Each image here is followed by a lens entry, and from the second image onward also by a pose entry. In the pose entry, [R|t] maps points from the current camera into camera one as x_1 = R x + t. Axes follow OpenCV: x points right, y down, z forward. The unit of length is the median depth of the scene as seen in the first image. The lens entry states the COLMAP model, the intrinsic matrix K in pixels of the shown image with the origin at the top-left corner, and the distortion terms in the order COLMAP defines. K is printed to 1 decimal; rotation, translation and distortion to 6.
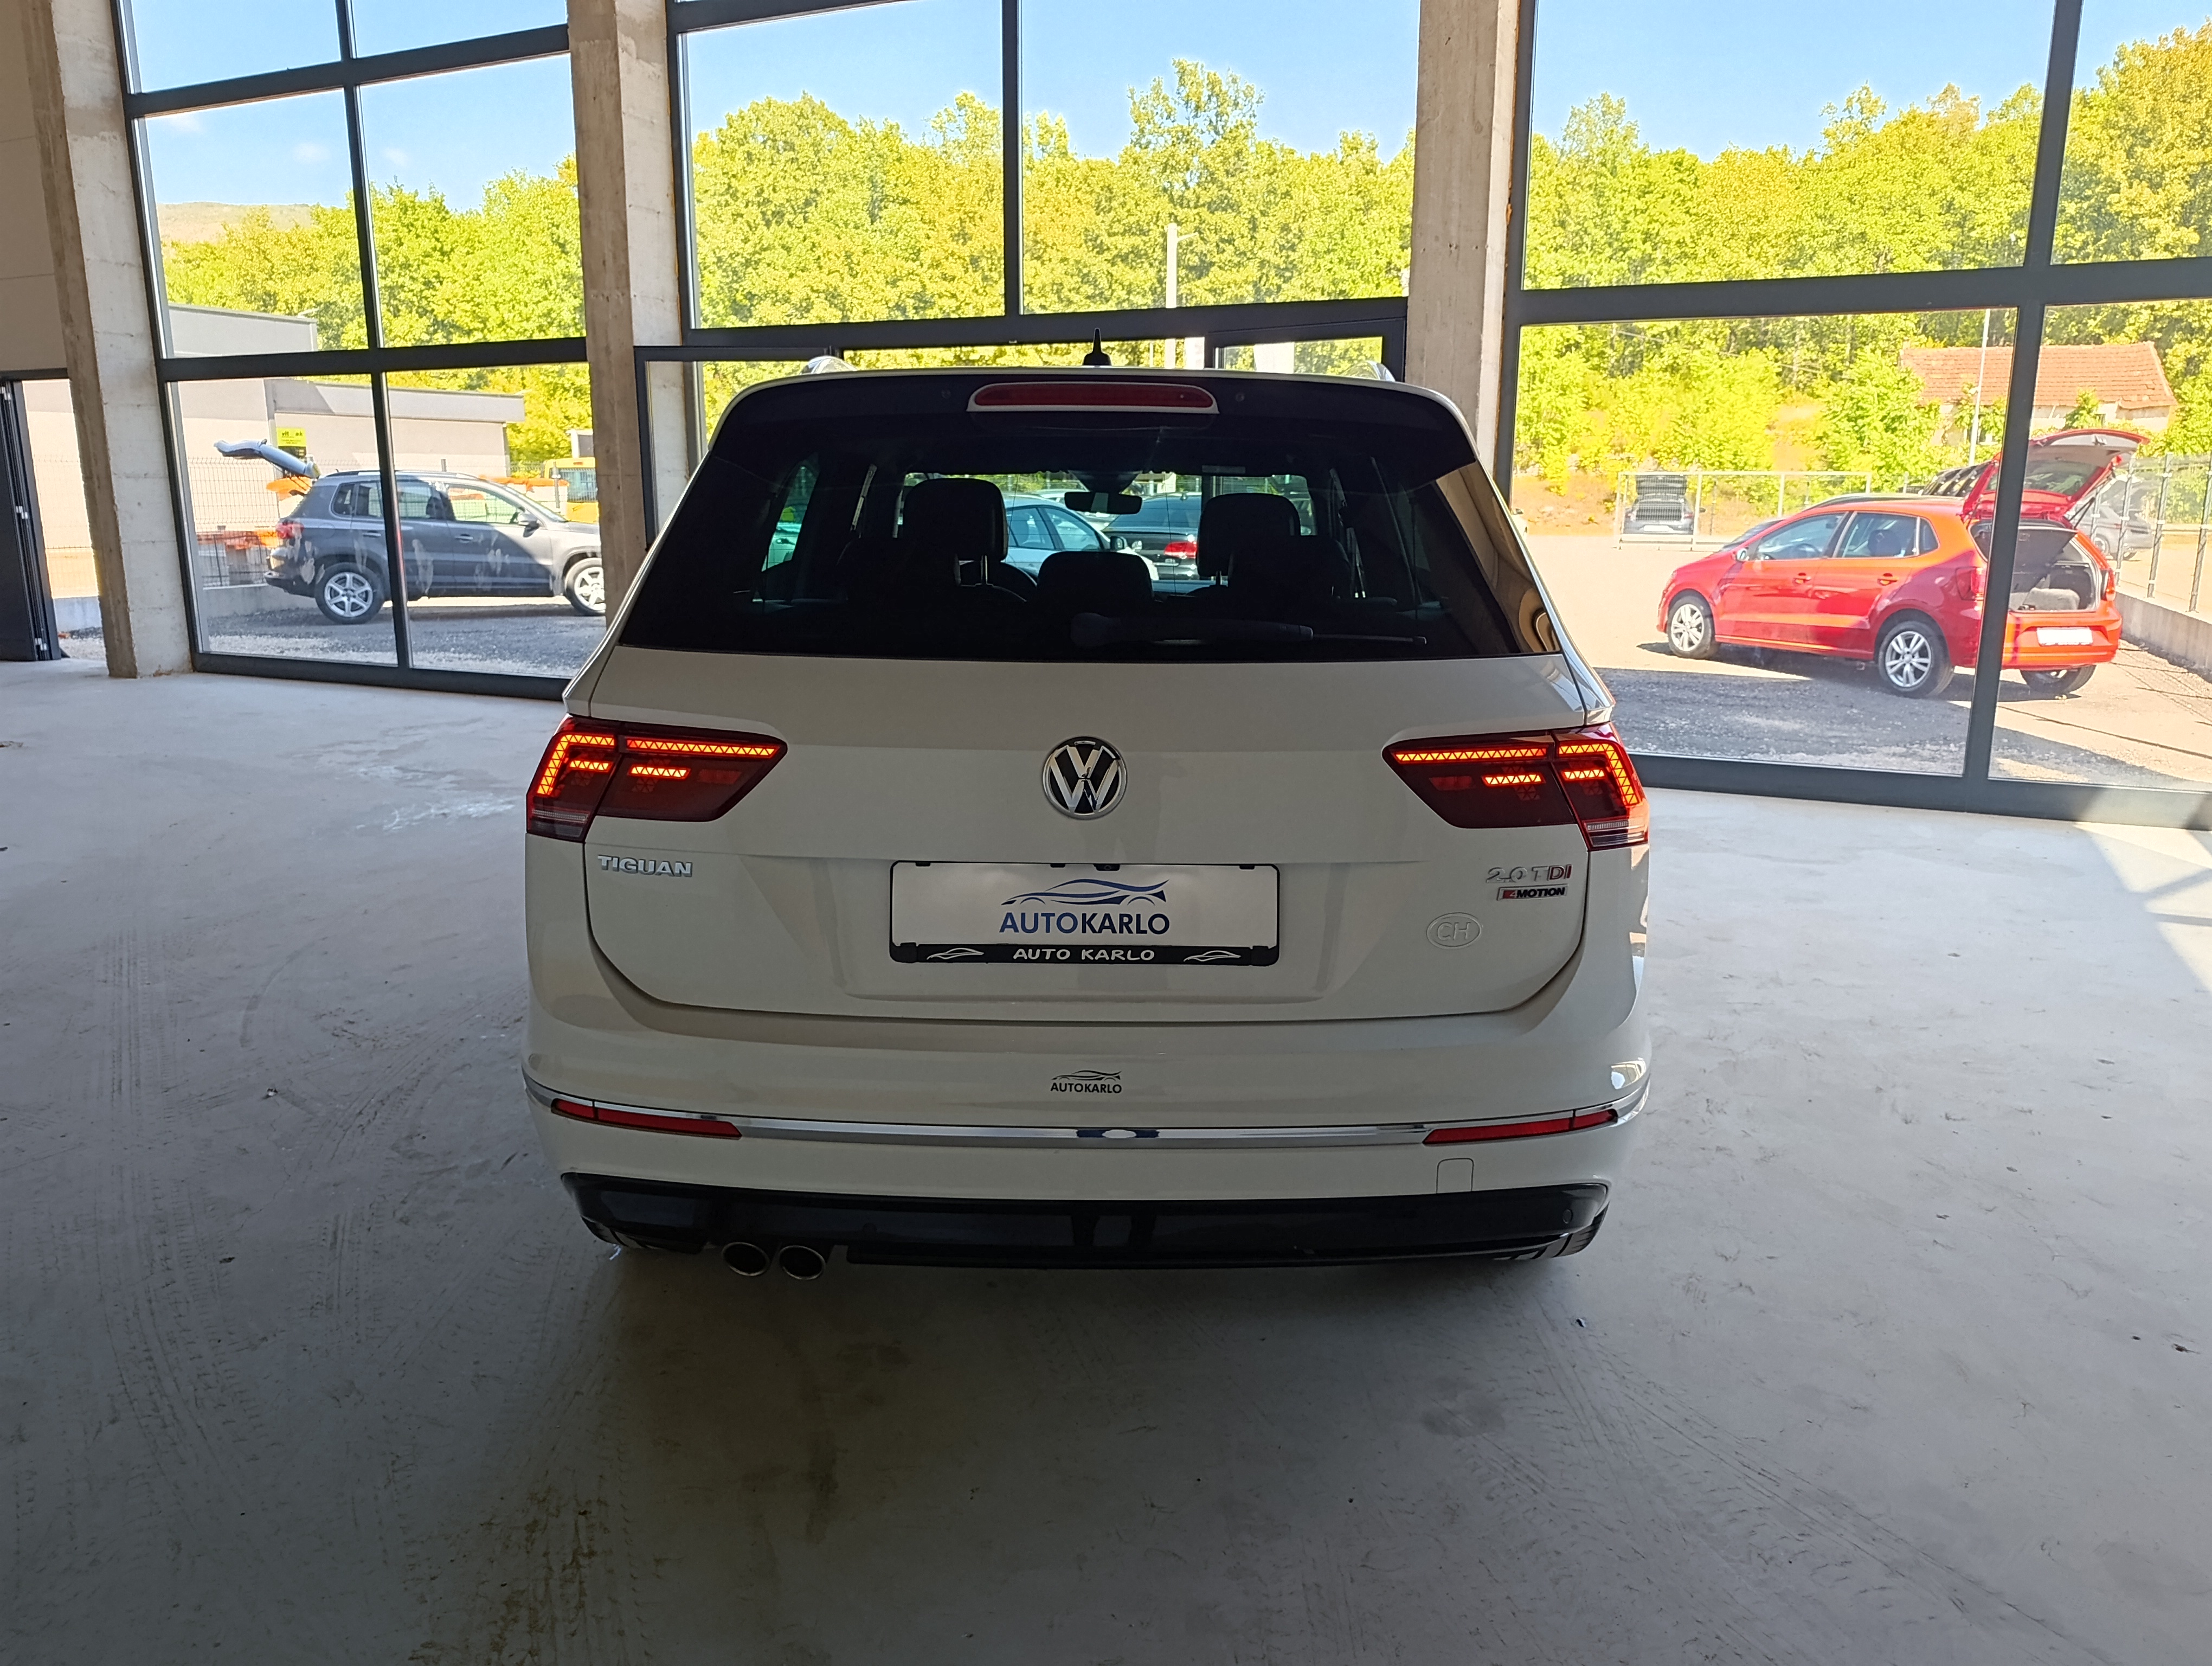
lens RADIAL K [[1495.2, 0, 1105.5], [0, 1495.2, 827.3], [0, 0, 1]] dist [0.001773, -0.008176]
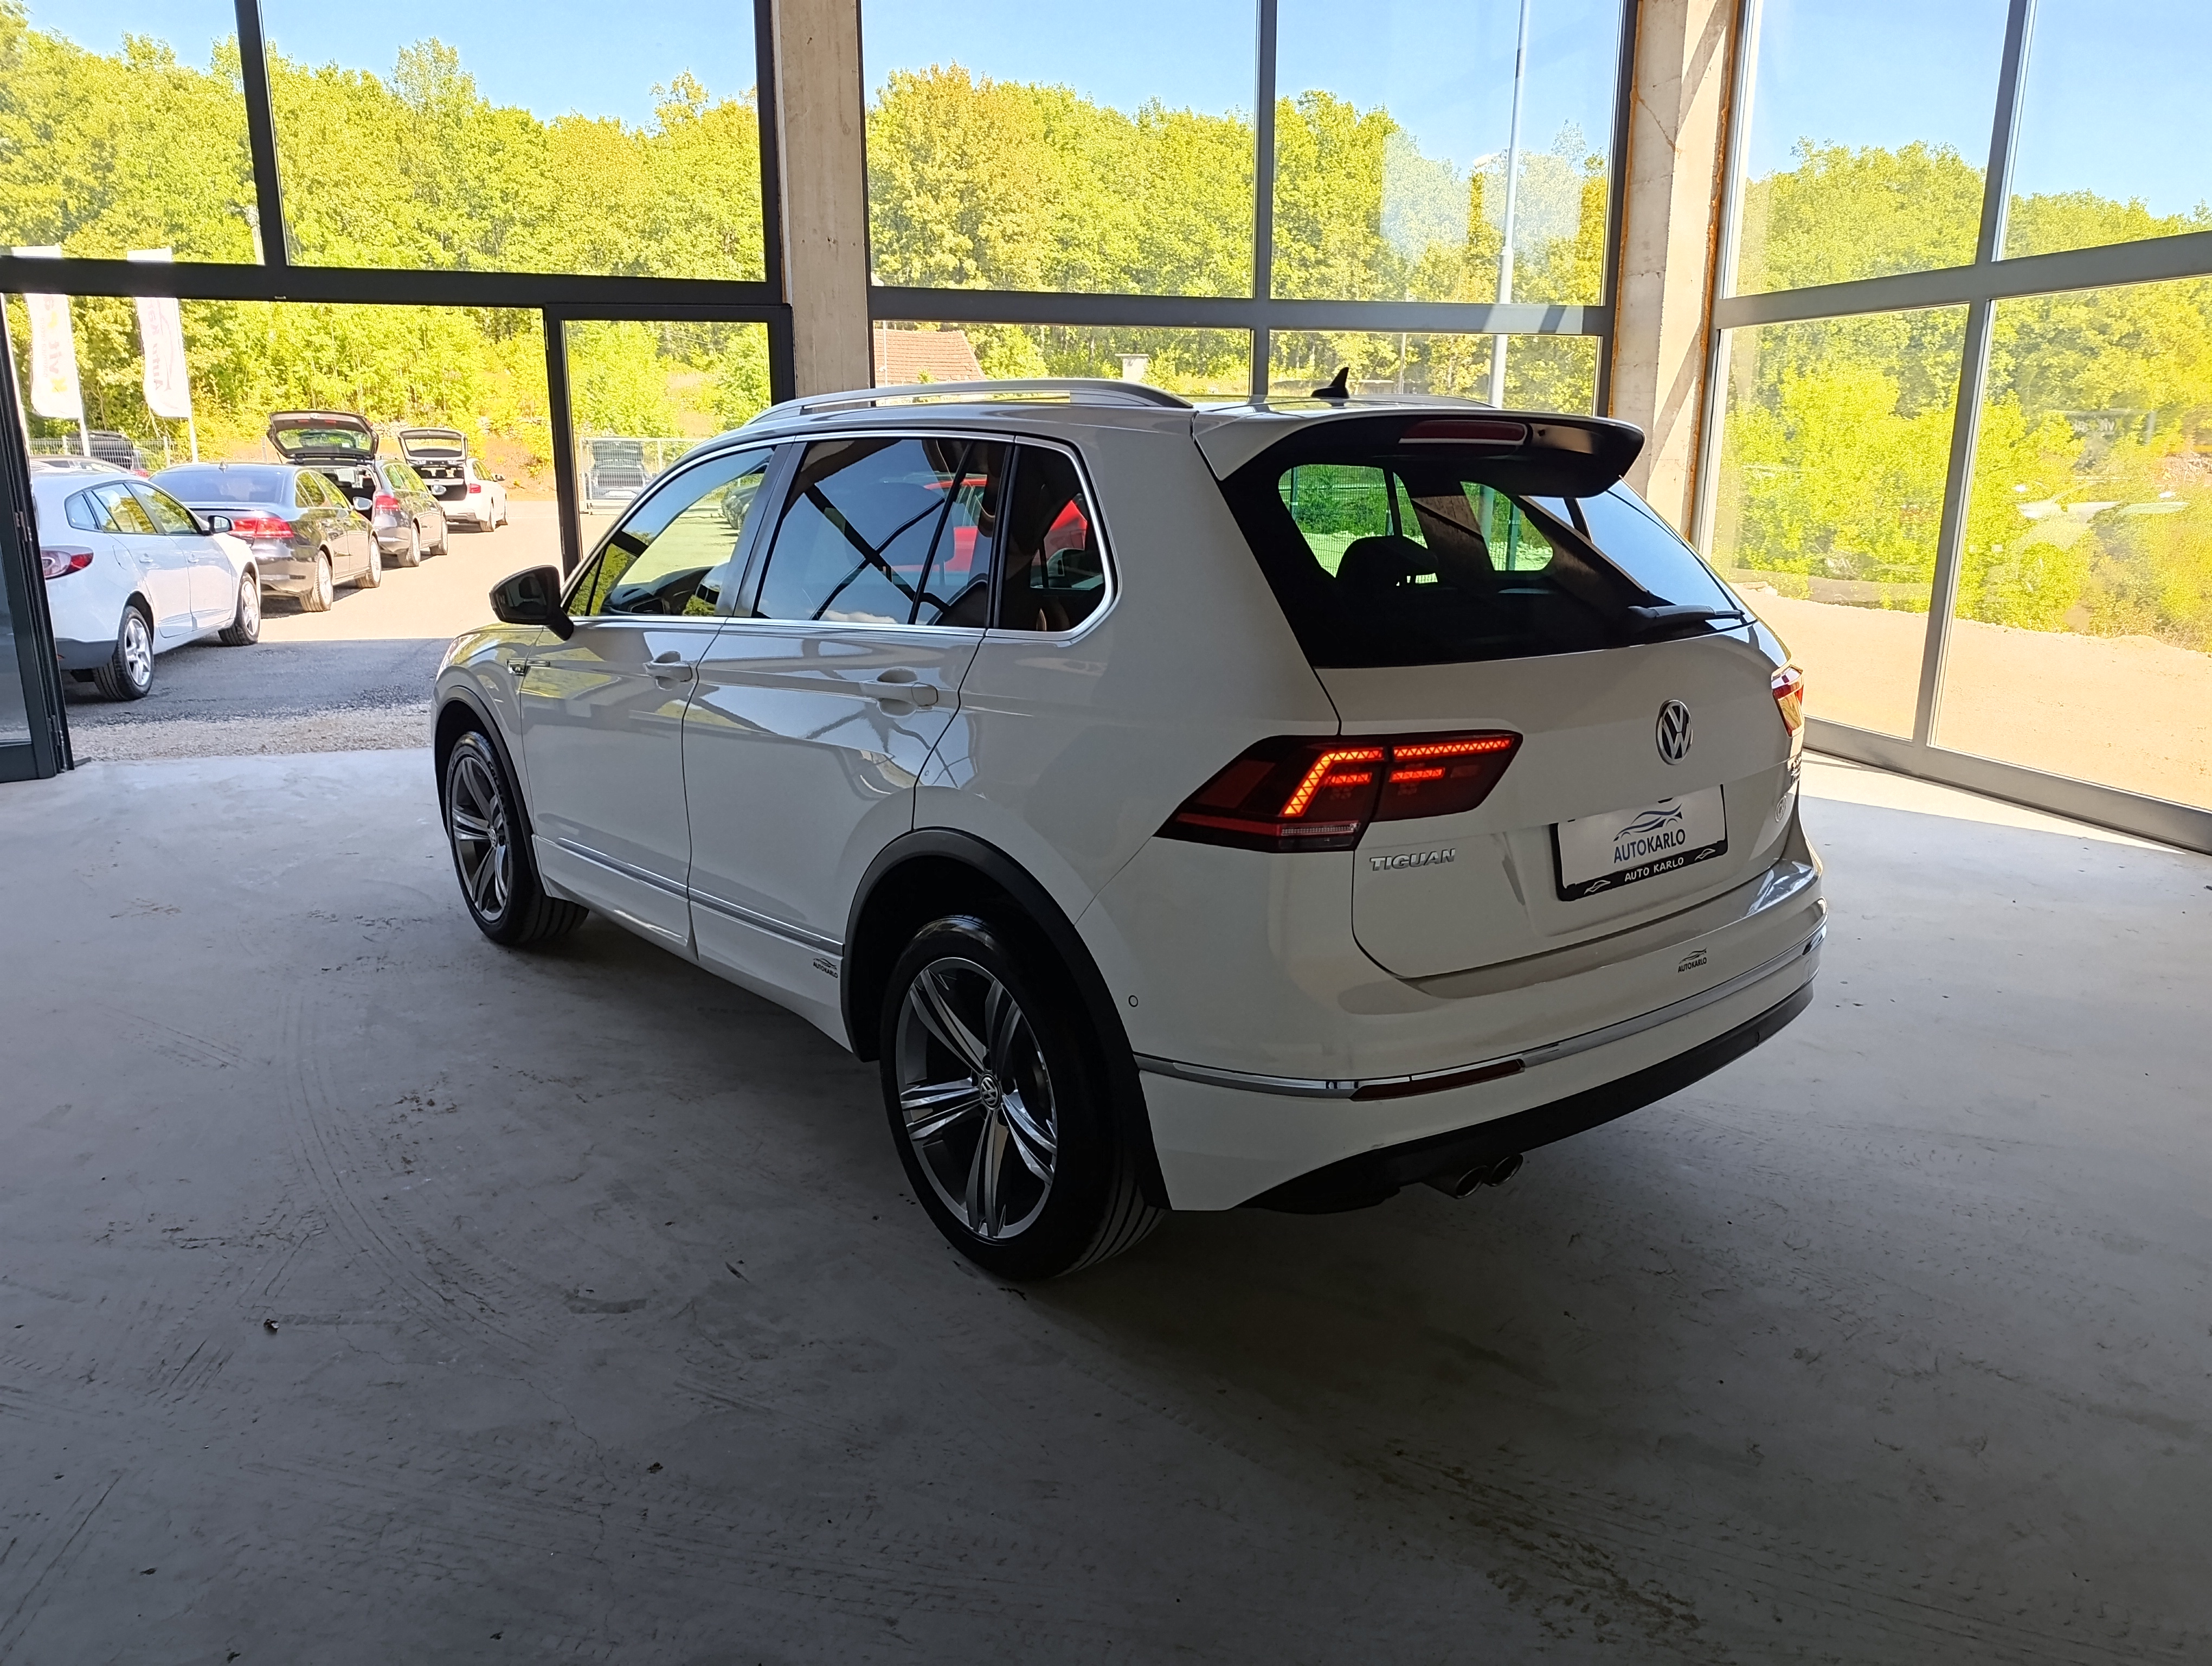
lens RADIAL K [[1495.2, 0, 1079.8], [0, 1495.2, 828.9], [0, 0, 1]] dist [0.001773, -0.008176]
pose [[0.769711, -0.156070, 0.619021, -0.267872], [0.140600, 0.987290, 0.074093, -0.025974], [-0.622717, 0.030005, 0.781871, 0.063461]]
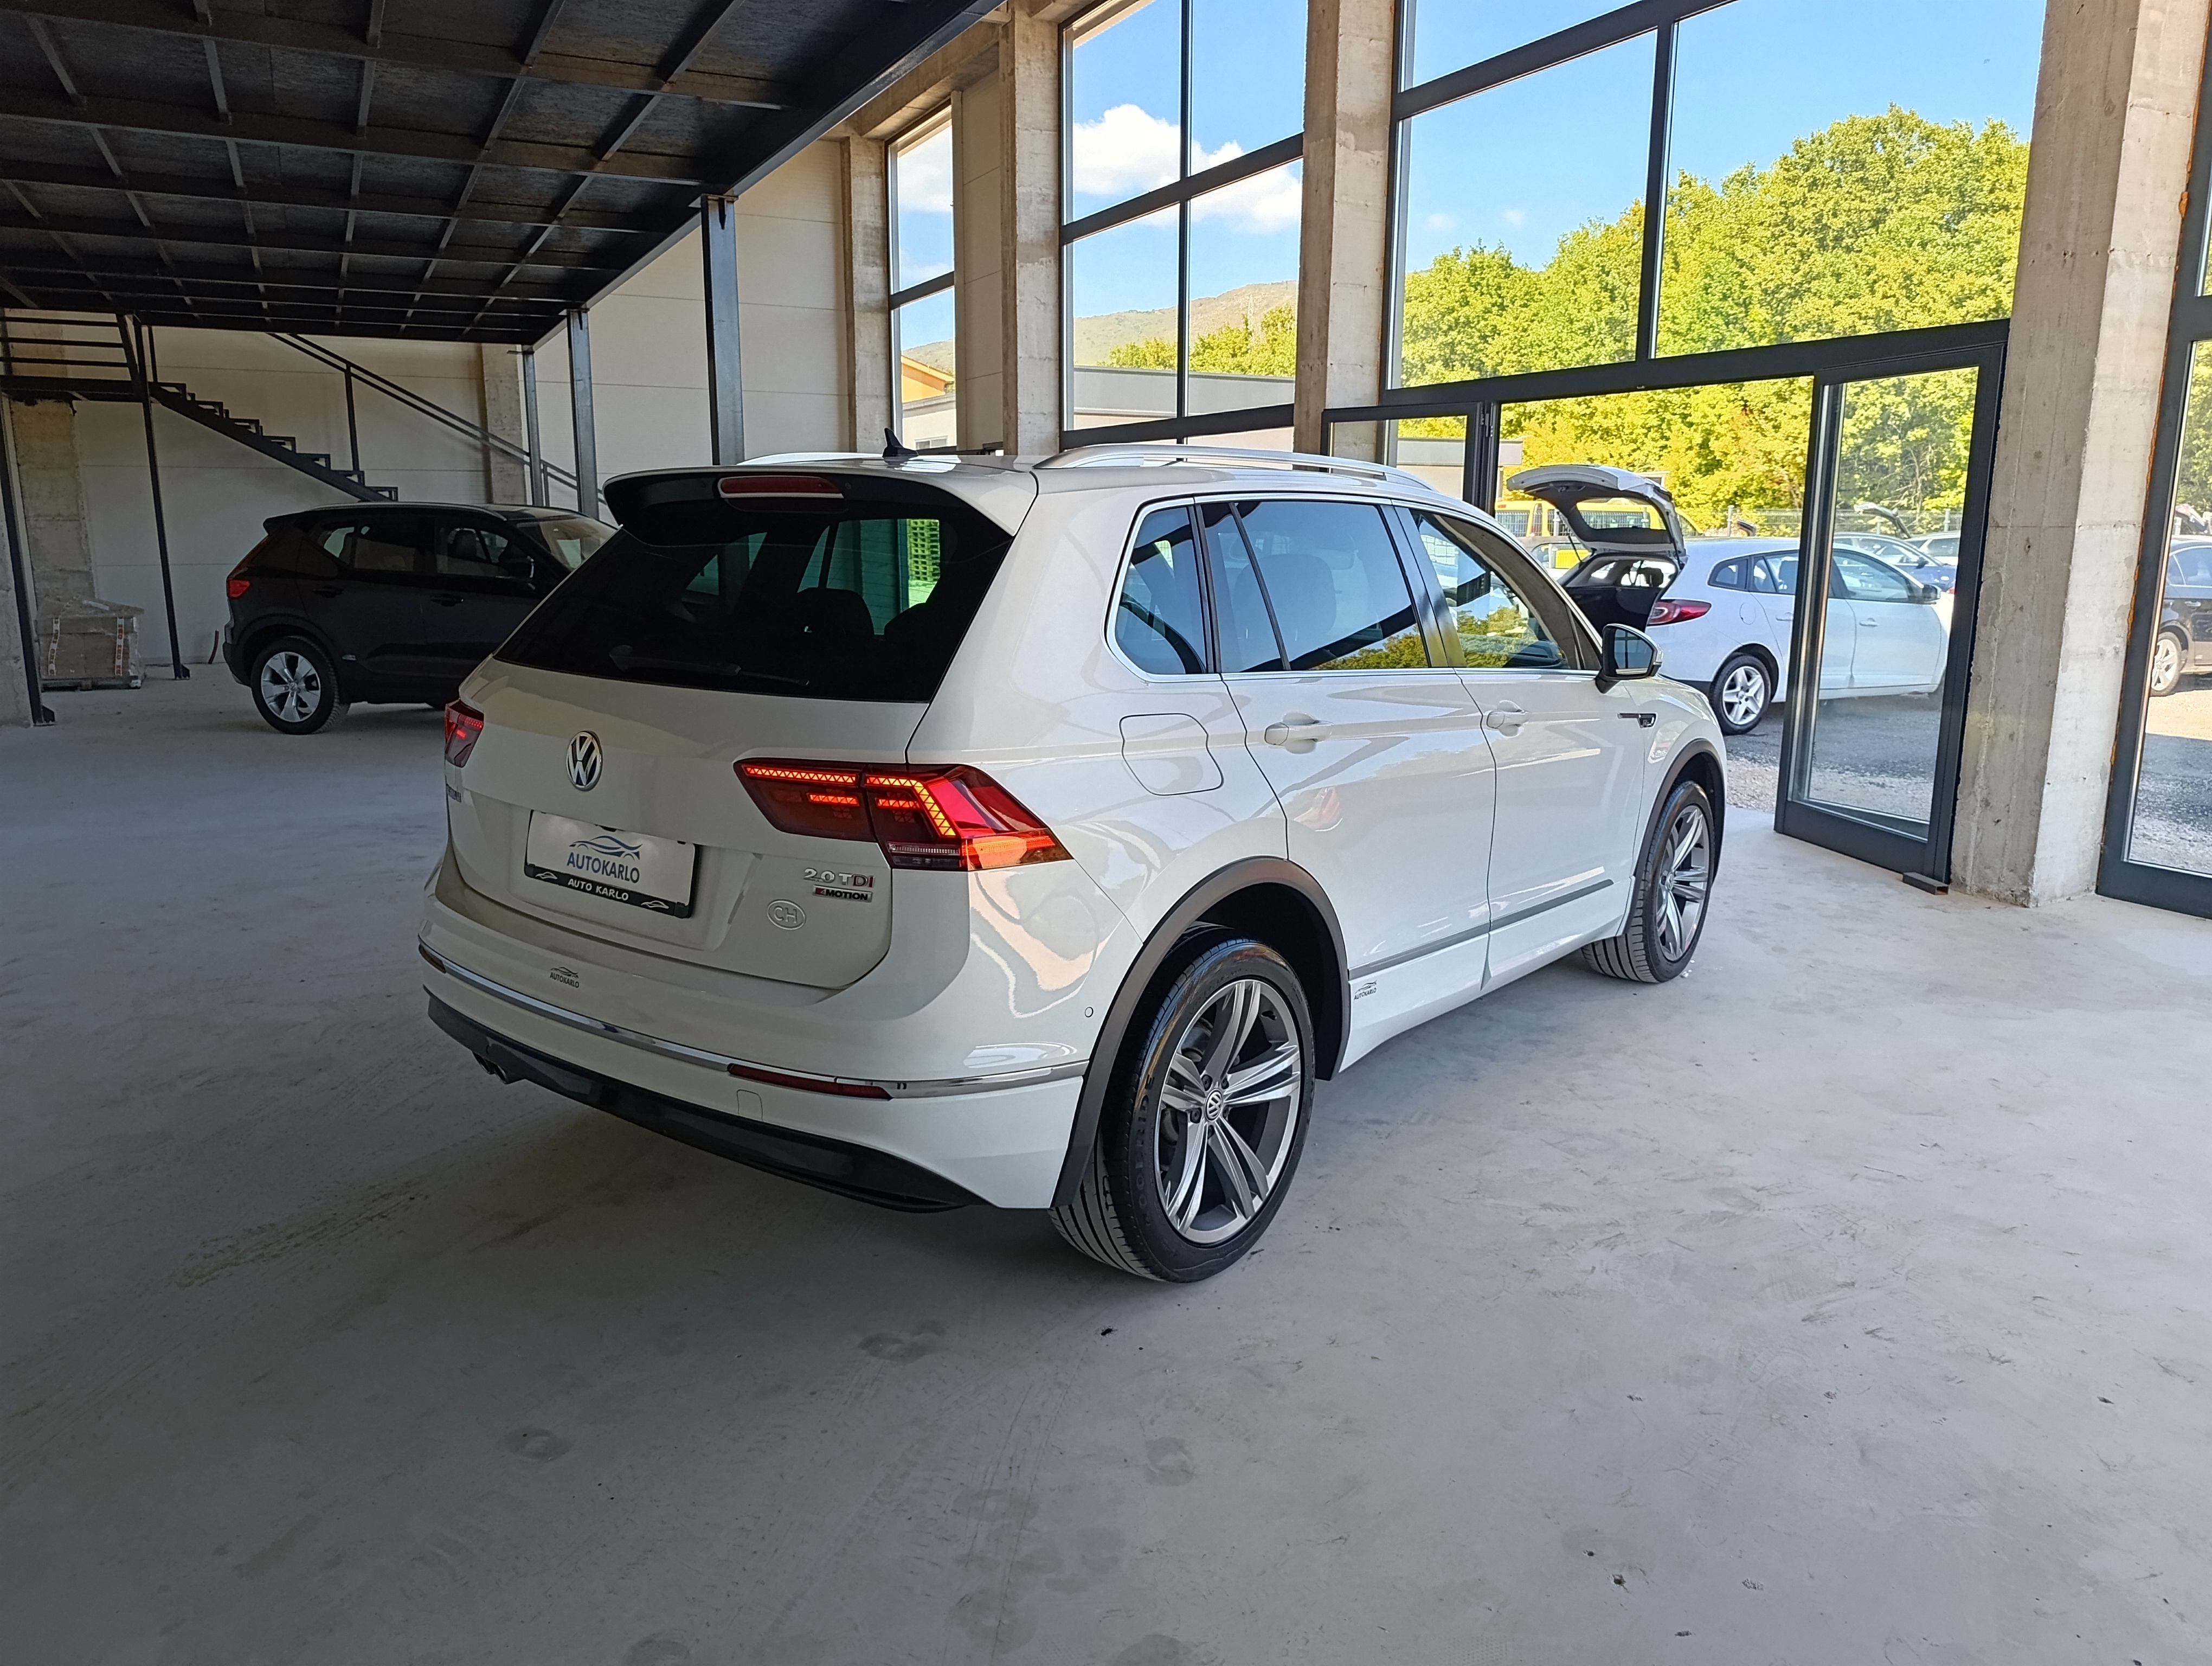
lens RADIAL K [[1495.2, 0, 1128.4], [0, 1495.2, 832.4], [0, 0, 1]] dist [0.001773, -0.008176]
pose [[0.796952, 0.123040, -0.591379, 0.266463], [-0.135828, 0.990465, 0.023027, -0.014818], [0.588573, 0.061975, 0.806065, 0.035227]]
